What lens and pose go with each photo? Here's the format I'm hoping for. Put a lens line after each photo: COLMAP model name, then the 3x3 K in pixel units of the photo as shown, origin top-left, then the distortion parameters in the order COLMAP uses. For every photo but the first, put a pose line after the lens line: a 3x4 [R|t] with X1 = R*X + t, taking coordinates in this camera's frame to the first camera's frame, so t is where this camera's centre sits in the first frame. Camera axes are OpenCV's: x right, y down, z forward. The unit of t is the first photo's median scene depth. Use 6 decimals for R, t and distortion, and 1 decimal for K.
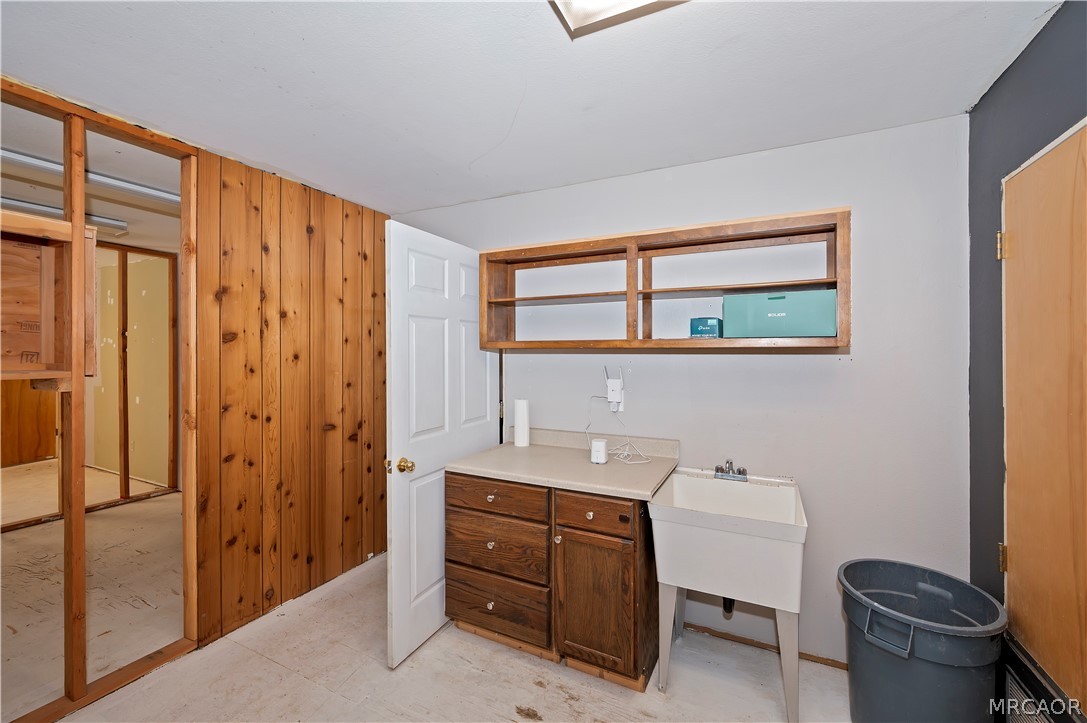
lens RADIAL K [[437.3, 0, 550.5], [0, 437.3, 351.9], [0, 0, 1]] dist [-0.001652, -0.000113]
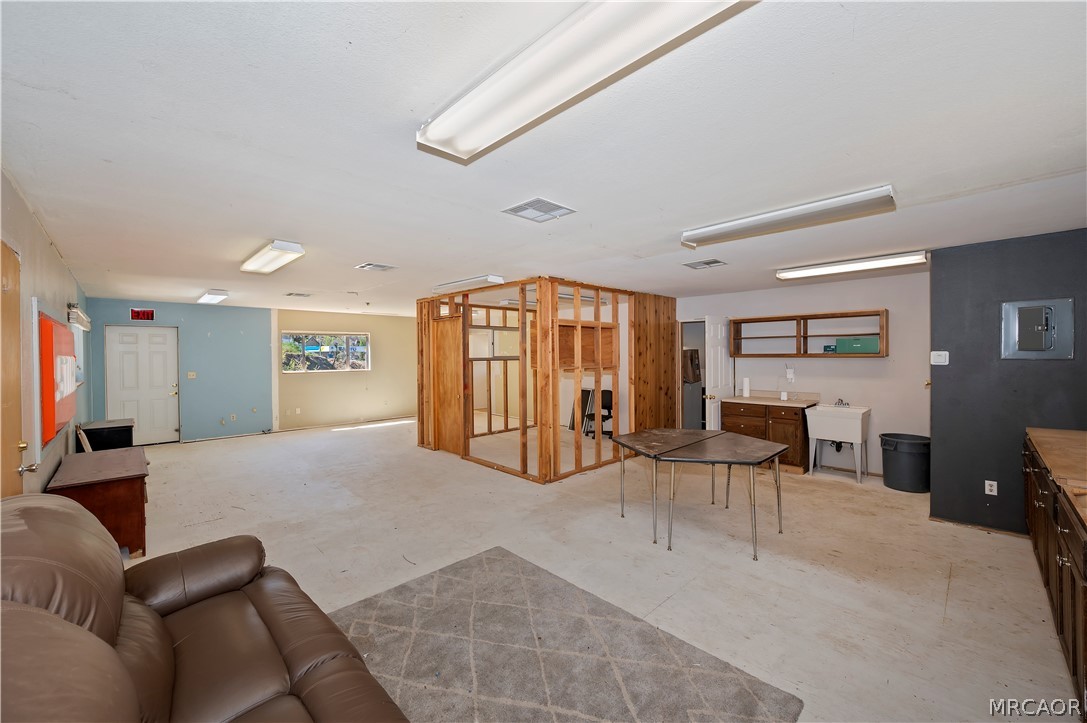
lens RADIAL K [[428.0, 0, 543.5], [0, 428.0, 361.5], [0, 0, 1]] dist [-0.001003, 0.000151]
pose [[0.941699, -0.002649, -0.336446, -0.376145], [0.008251, 0.999850, 0.015220, -0.030866], [0.336355, -0.017108, 0.941580, -1.858366]]
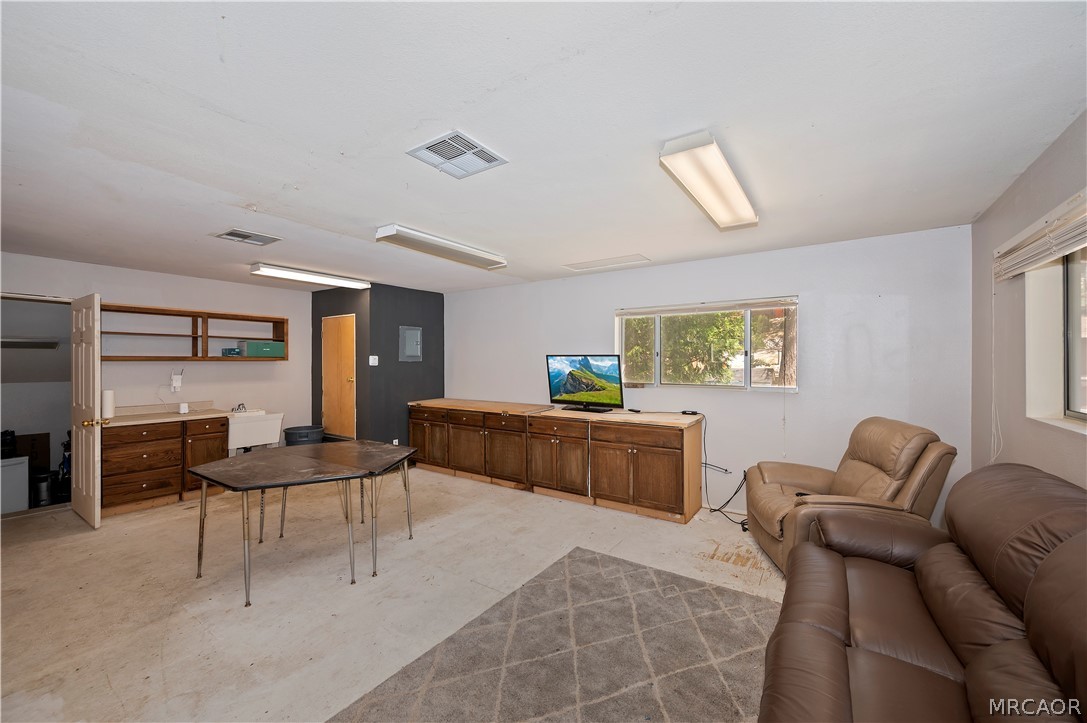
lens RADIAL K [[428.0, 0, 543.5], [0, 428.0, 361.5], [0, 0, 1]] dist [-0.001003, 0.000151]
pose [[0.151699, -0.000469, 0.988427, -1.654626], [0.000359, 1.000000, 0.000419, -0.002292], [-0.988427, 0.000292, 0.151700, -1.040199]]
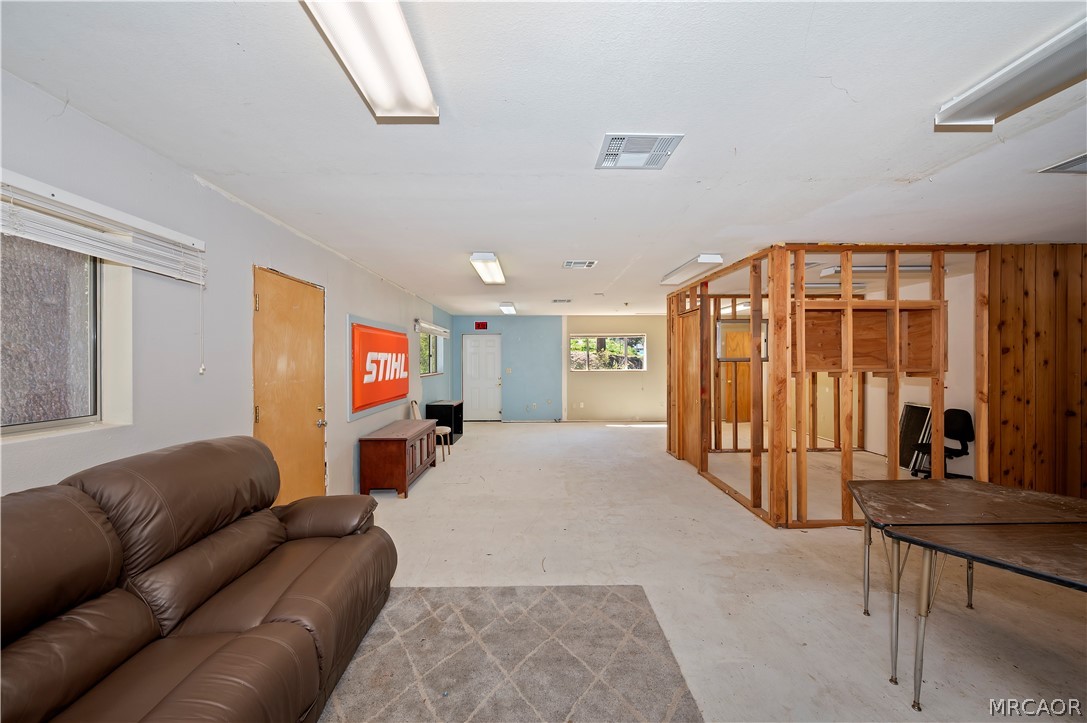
lens RADIAL K [[428.0, 0, 543.5], [0, 428.0, 361.5], [0, 0, 1]] dist [-0.001003, 0.000151]
pose [[0.457326, 0.001302, -0.889298, -0.082563], [0.002972, 0.999991, 0.002993, -0.001180], [0.889294, -0.004012, 0.457318, -1.311633]]
